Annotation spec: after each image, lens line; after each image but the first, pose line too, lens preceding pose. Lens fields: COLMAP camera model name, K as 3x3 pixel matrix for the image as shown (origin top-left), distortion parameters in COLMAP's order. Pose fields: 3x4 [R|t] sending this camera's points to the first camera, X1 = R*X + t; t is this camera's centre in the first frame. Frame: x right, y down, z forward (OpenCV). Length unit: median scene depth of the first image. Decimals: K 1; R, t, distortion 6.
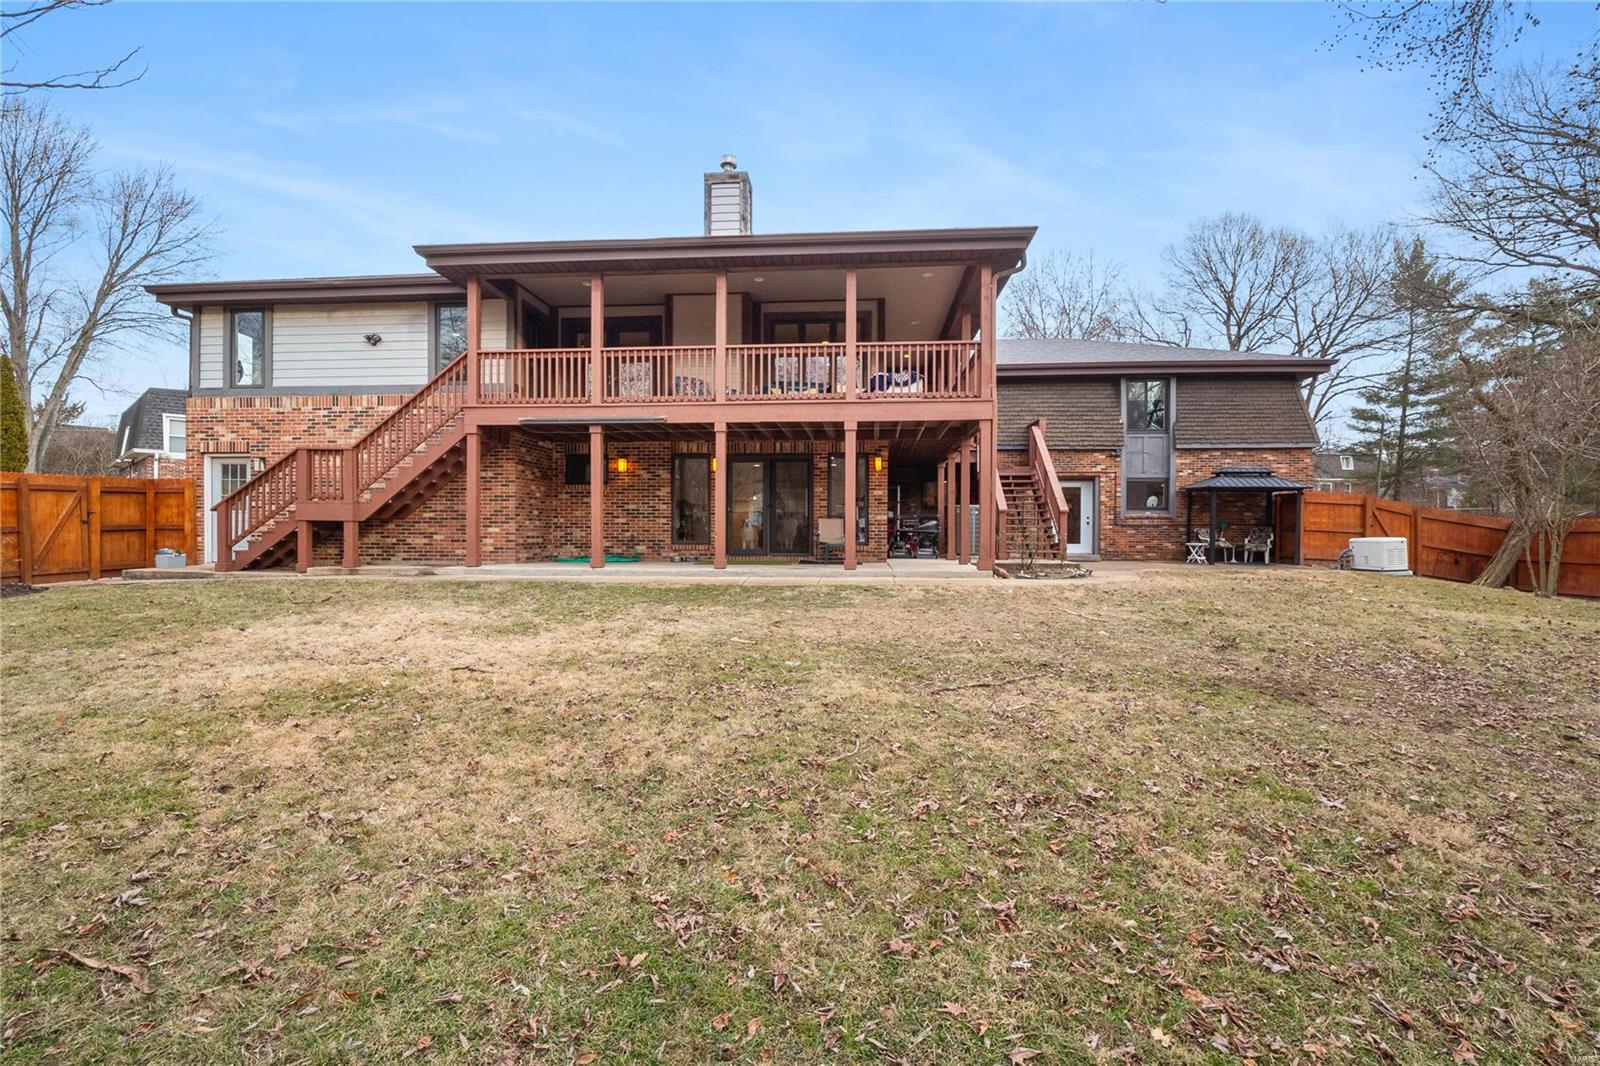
lens RADIAL K [[755.6, 0, 800.0], [0, 755.6, 533.0], [0, 0, 1]] dist [0.001194, -0.000069]
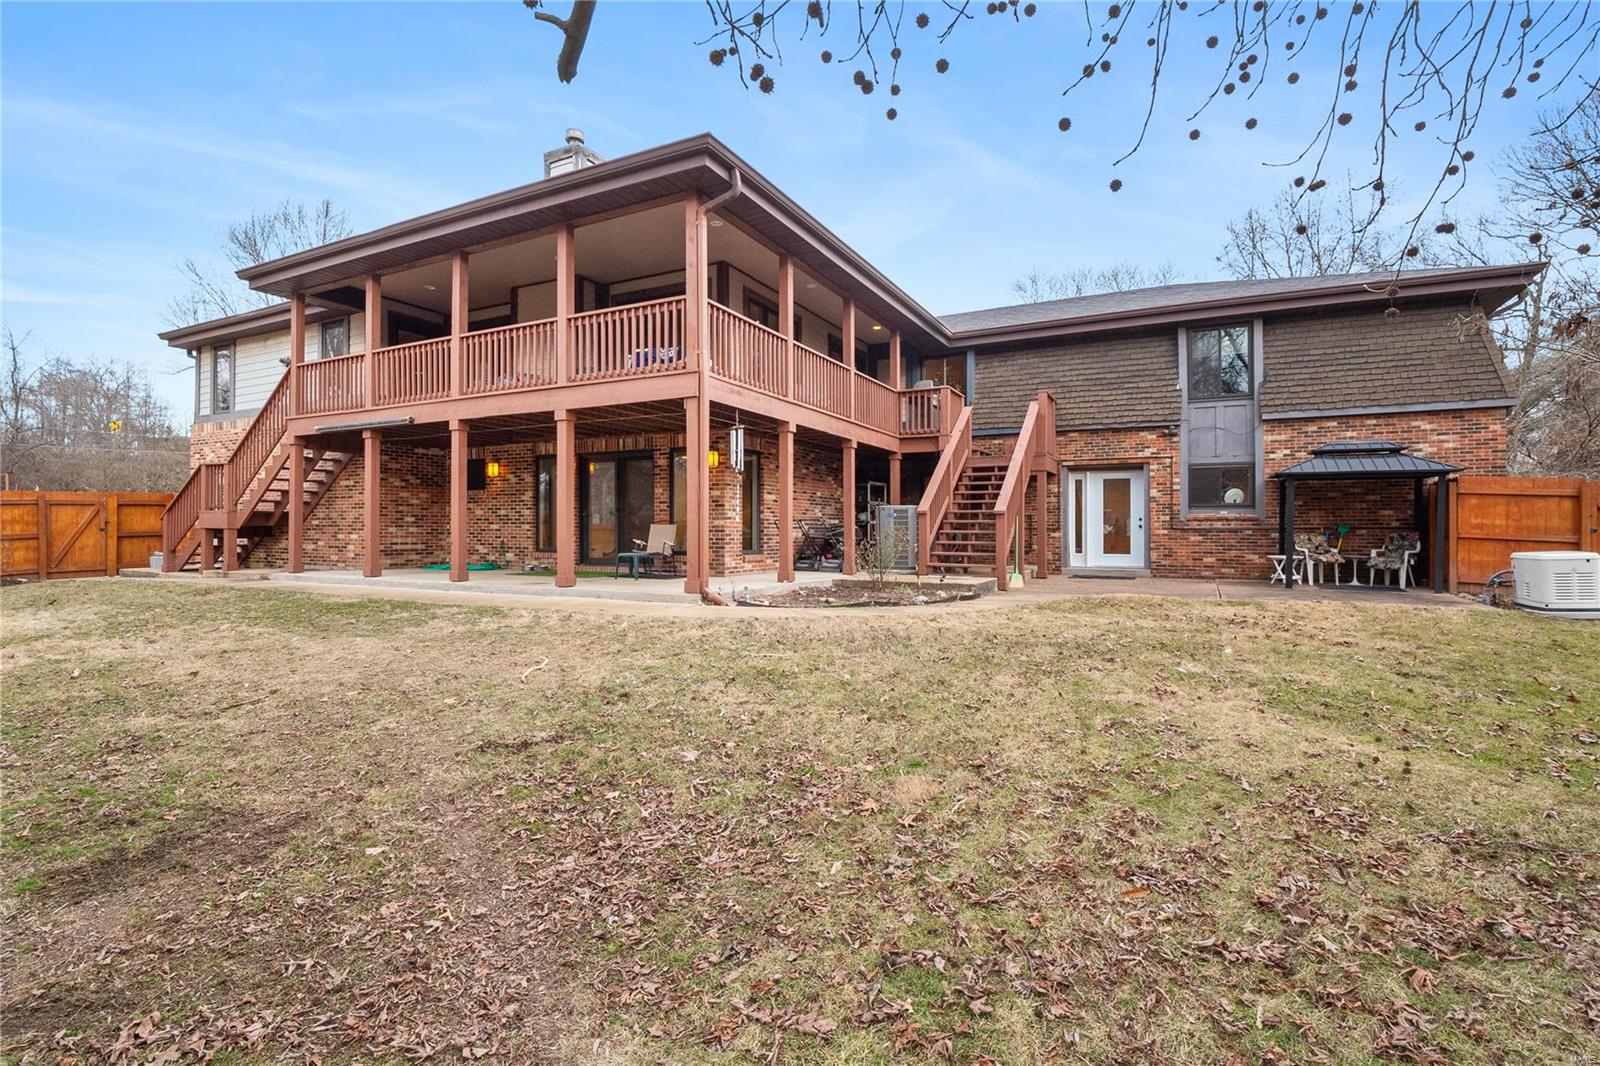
lens RADIAL K [[753.1, 0, 807.0], [0, 753.1, 525.6], [0, 0, 1]] dist [-0.000547, -0.000239]
pose [[0.923730, -0.002637, -0.383036, 0.508451], [-0.001087, 0.999954, -0.009505, -0.009072], [0.383043, 0.009196, 0.923685, 0.263344]]
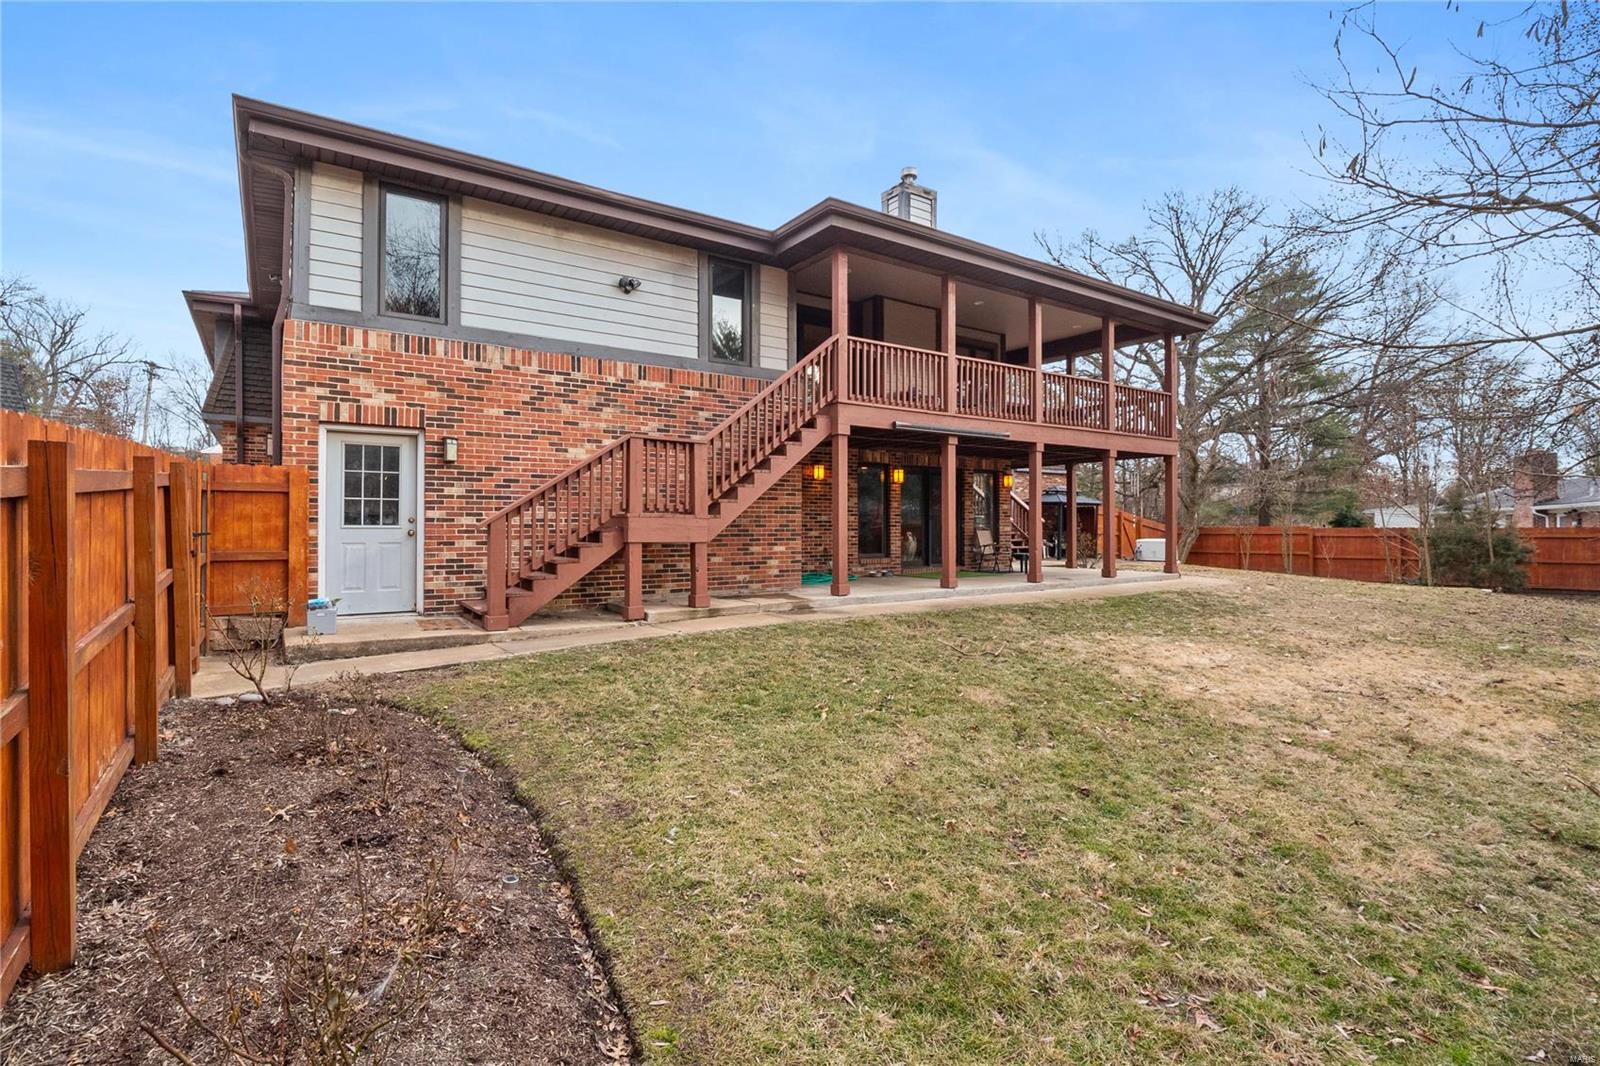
lens RADIAL K [[756.0, 0, 799.4], [0, 756.0, 517.2], [0, 0, 1]] dist [0.015435, -0.000020]
pose [[0.769059, 0.003774, 0.639167, -0.831459], [0.004832, 0.999920, -0.011718, -0.025877], [-0.639160, 0.012100, 0.768979, 0.324899]]
